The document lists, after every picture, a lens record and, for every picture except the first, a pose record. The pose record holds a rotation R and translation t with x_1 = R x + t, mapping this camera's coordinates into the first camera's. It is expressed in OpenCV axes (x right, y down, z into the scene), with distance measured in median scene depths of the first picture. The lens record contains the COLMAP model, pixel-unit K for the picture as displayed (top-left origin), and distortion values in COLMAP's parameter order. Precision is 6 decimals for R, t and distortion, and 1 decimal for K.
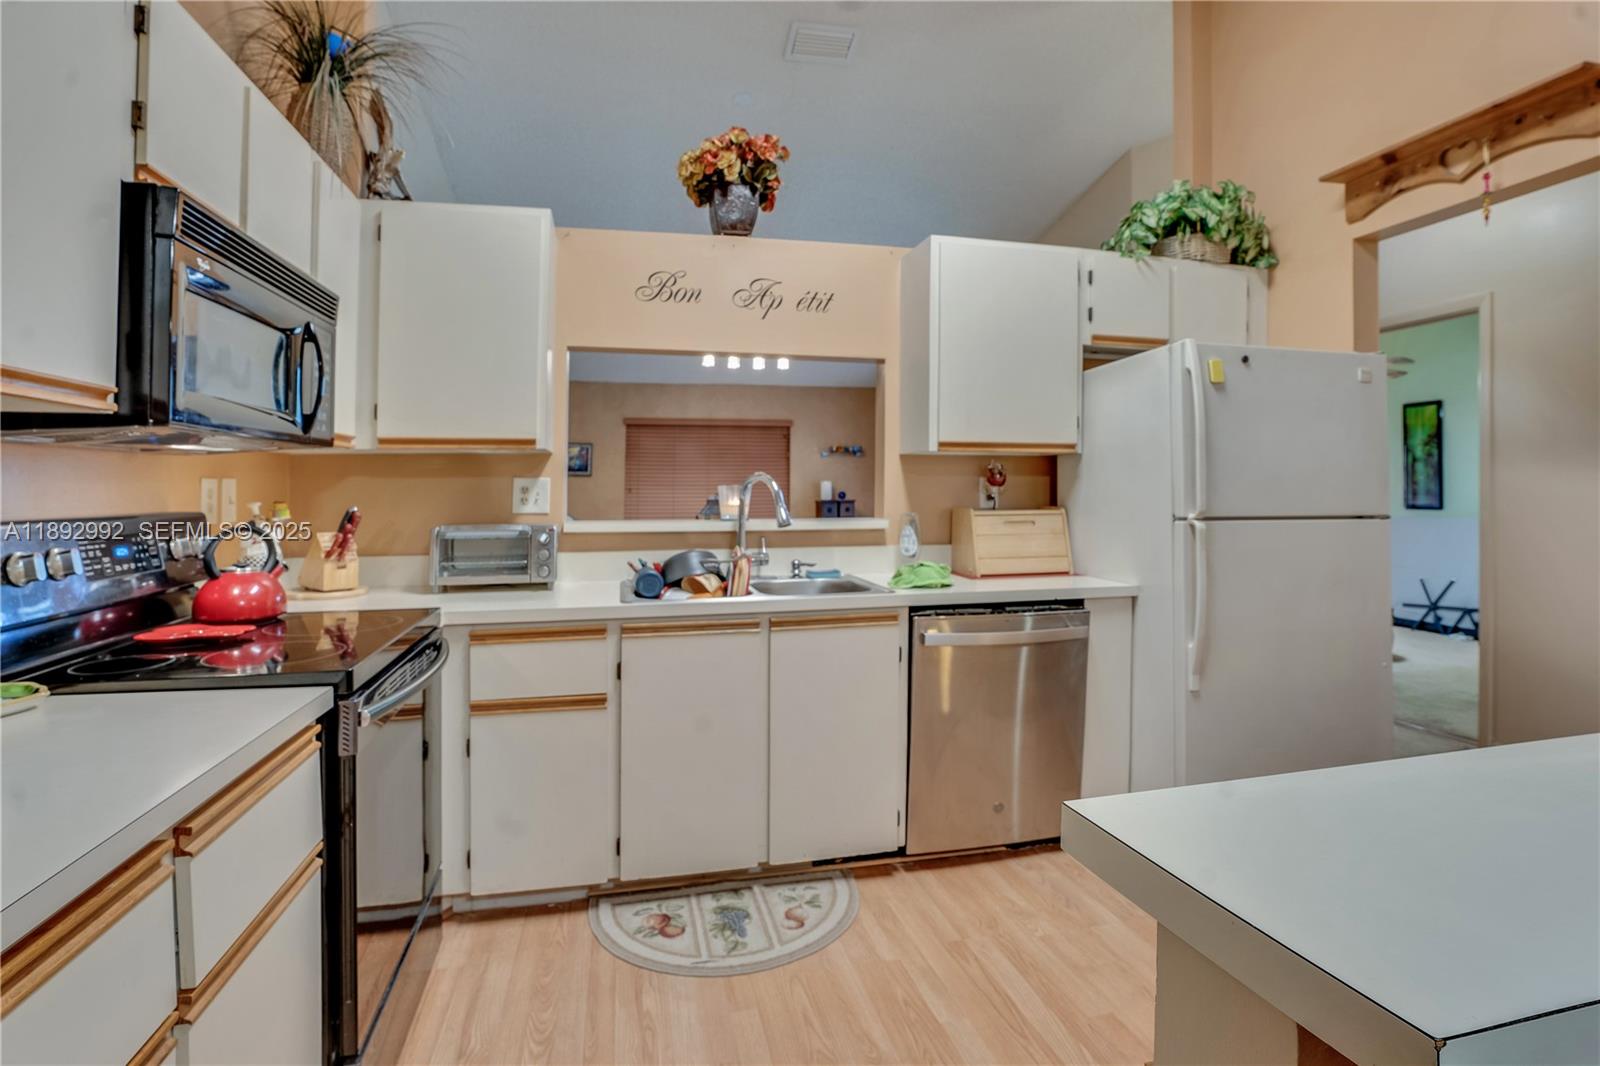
lens RADIAL K [[785.7, 0, 793.3], [0, 785.7, 507.7], [0, 0, 1]] dist [-0.060203, 0.038627]
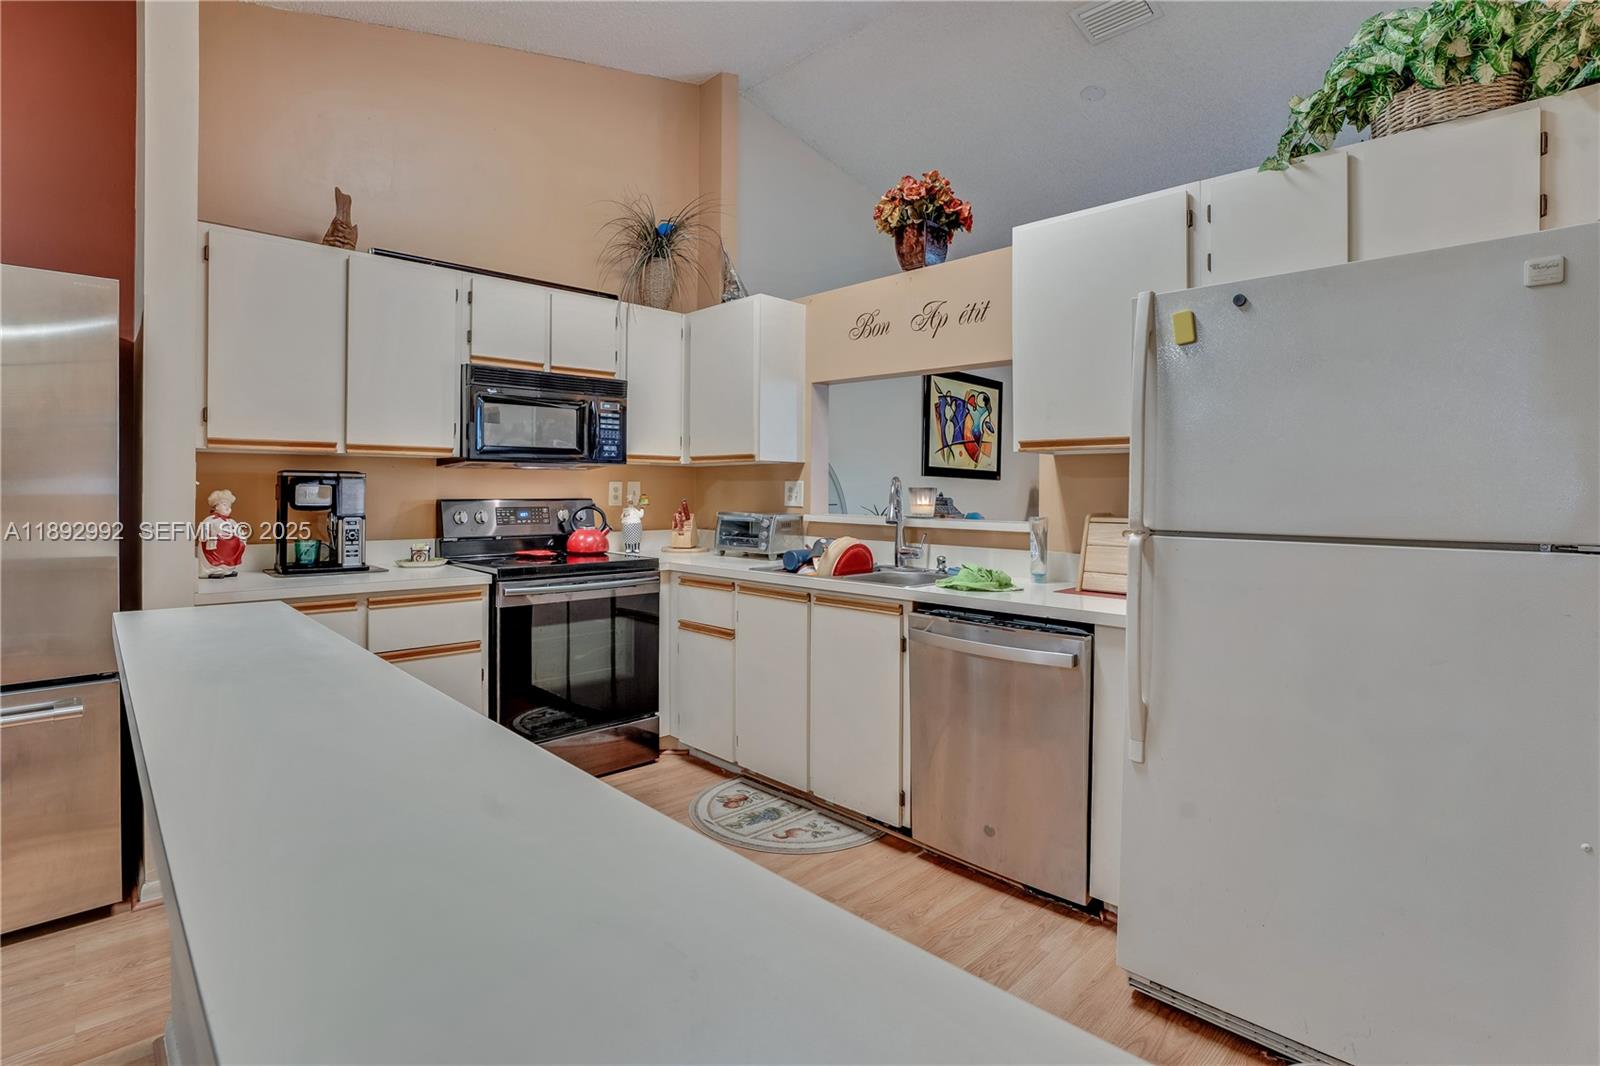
lens RADIAL K [[776.0, 0, 797.9], [0, 776.0, 503.3], [0, 0, 1]] dist [-0.054308, 0.013142]
pose [[0.524549, 0.021950, -0.851097, 0.960847], [-0.029836, 0.999527, 0.007389, -0.010303], [0.850857, 0.021517, 0.524956, 0.319996]]
